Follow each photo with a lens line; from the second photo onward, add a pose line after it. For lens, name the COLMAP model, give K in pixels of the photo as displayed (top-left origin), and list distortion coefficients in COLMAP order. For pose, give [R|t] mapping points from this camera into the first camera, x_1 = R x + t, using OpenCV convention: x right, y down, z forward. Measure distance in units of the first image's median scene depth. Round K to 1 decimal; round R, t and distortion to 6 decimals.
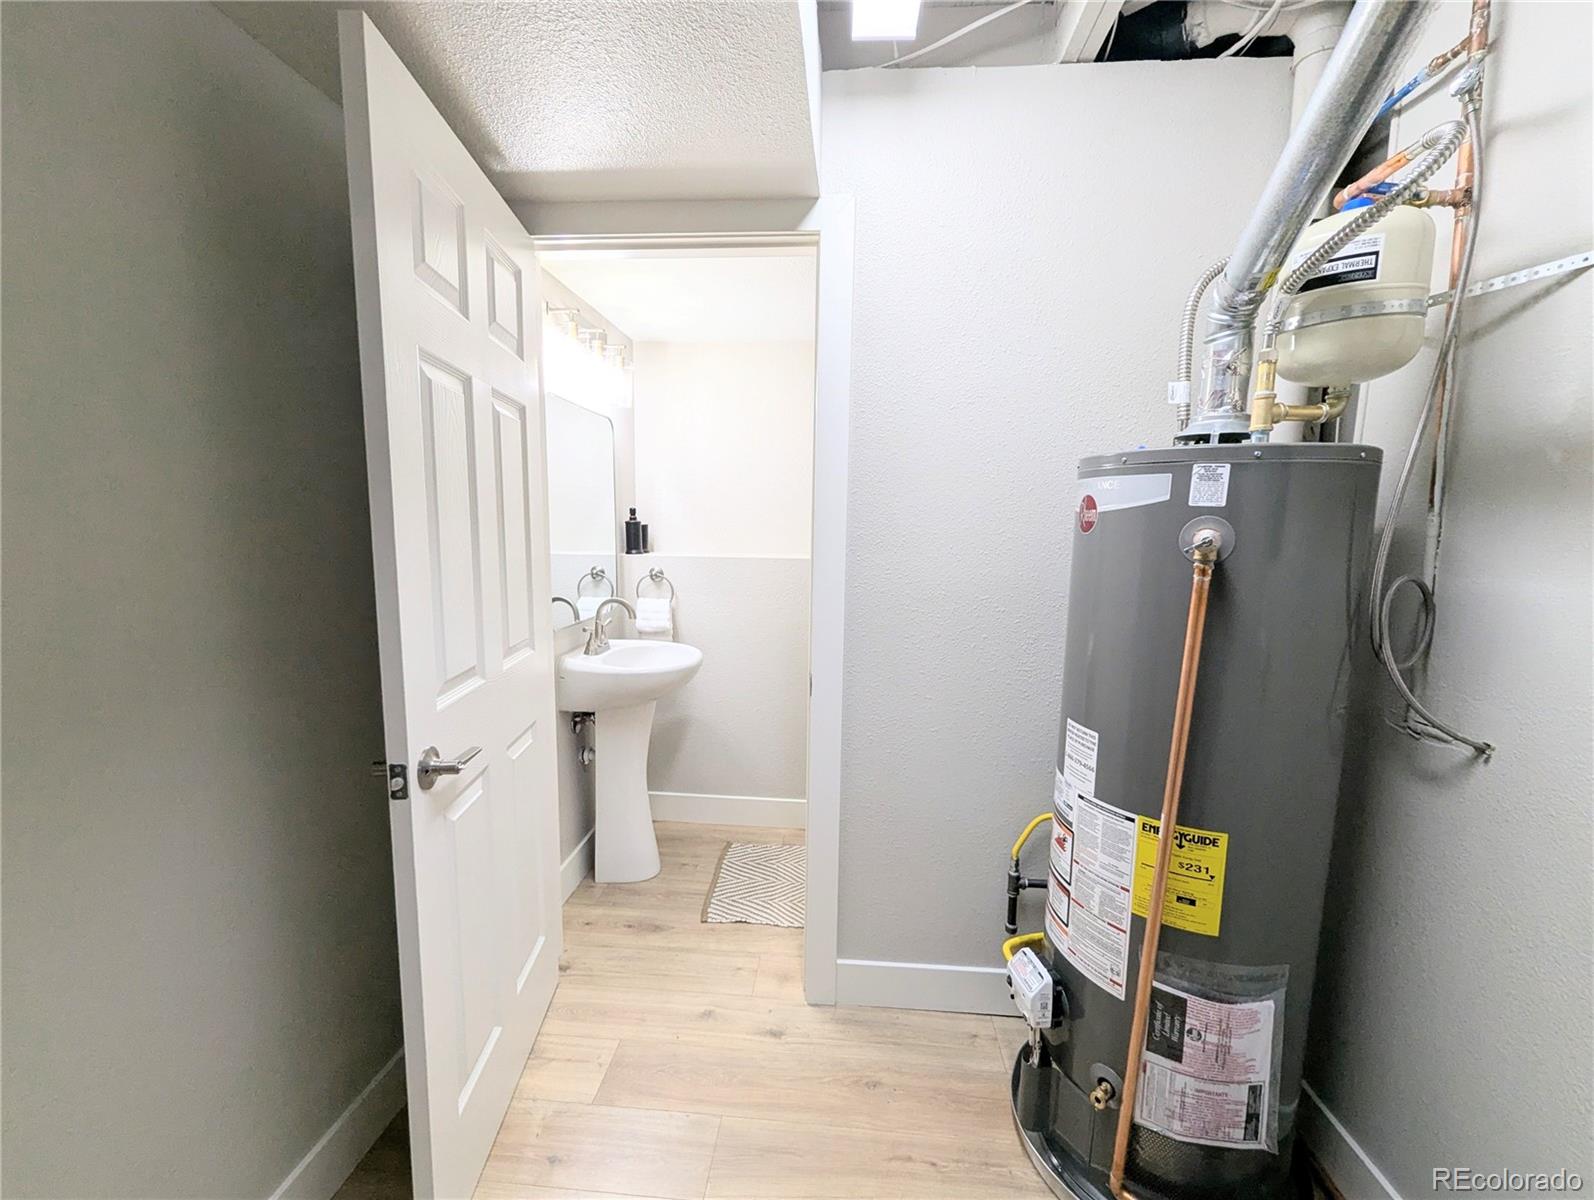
lens RADIAL K [[663.3, 0, 797.0], [0, 663.3, 605.9], [0, 0, 1]] dist [0.005047, -0.002818]
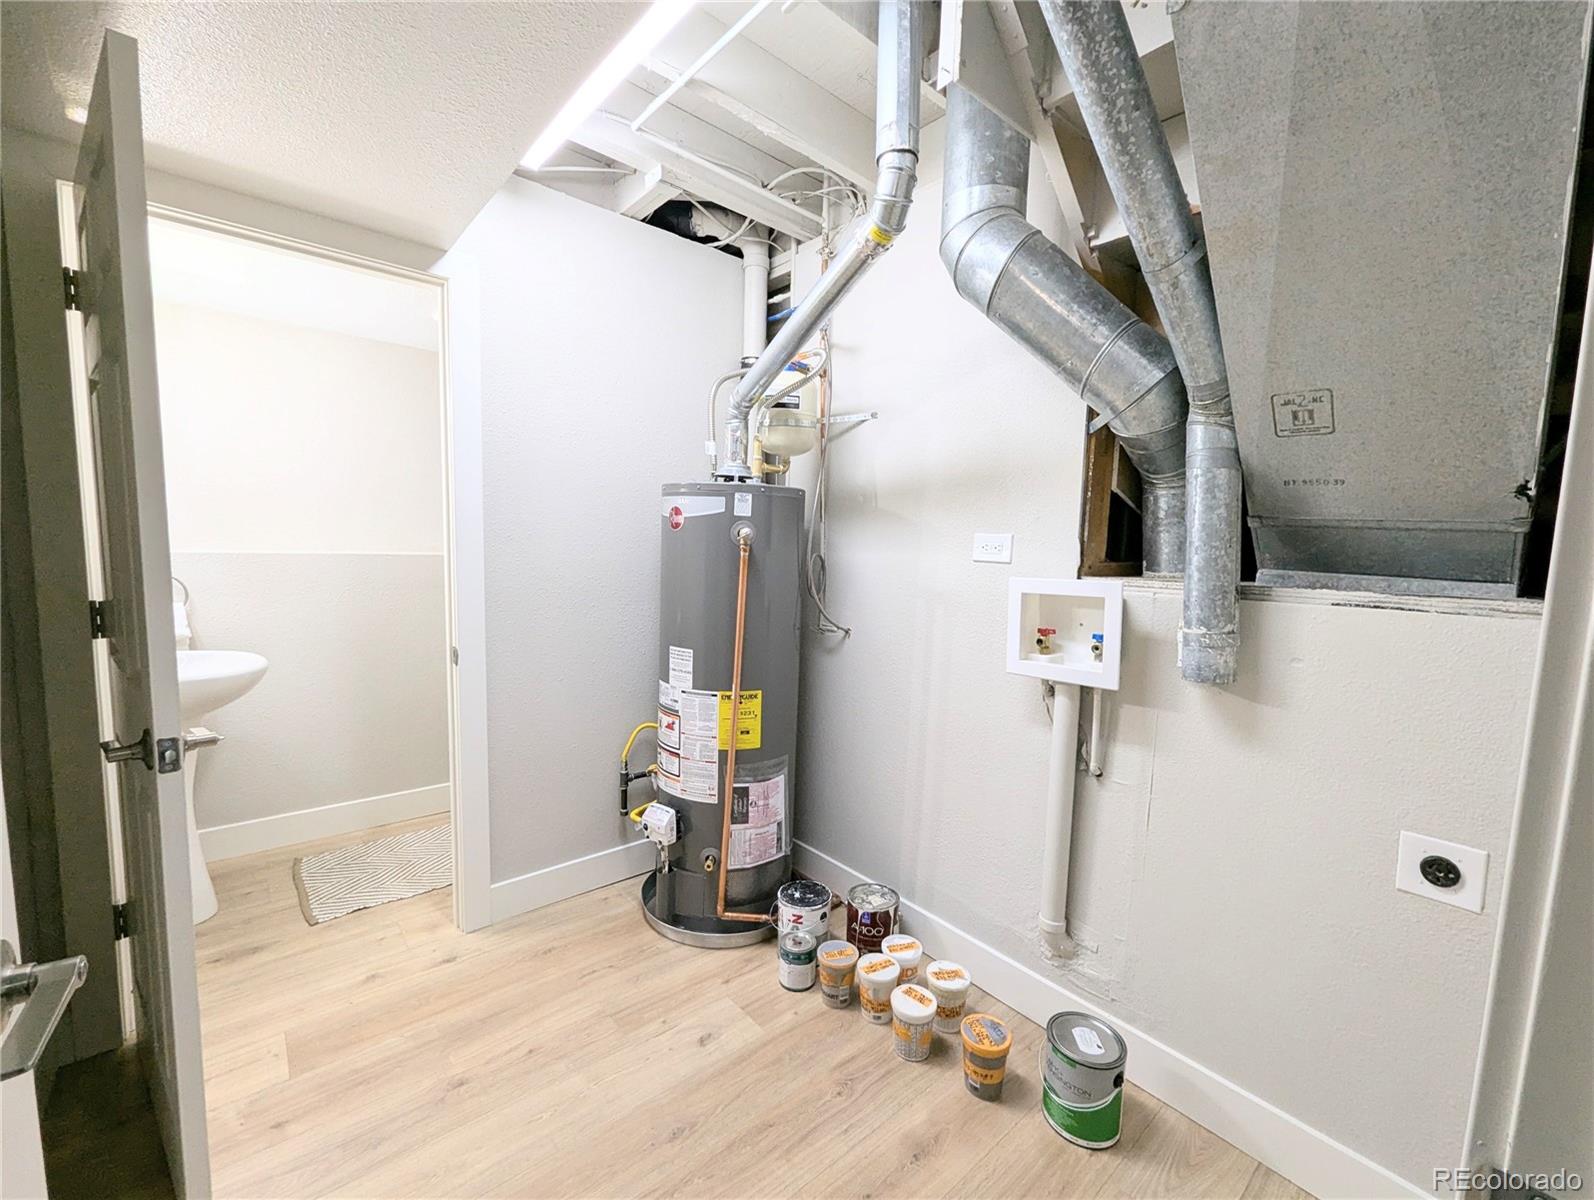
lens RADIAL K [[663.3, 0, 796.6], [0, 663.3, 600.9], [0, 0, 1]] dist [0.005047, -0.002818]
pose [[0.707182, -0.059102, 0.704557, -0.520833], [0.068274, 0.997552, 0.015151, 0.060706], [-0.703727, 0.037388, 0.709486, -0.364756]]
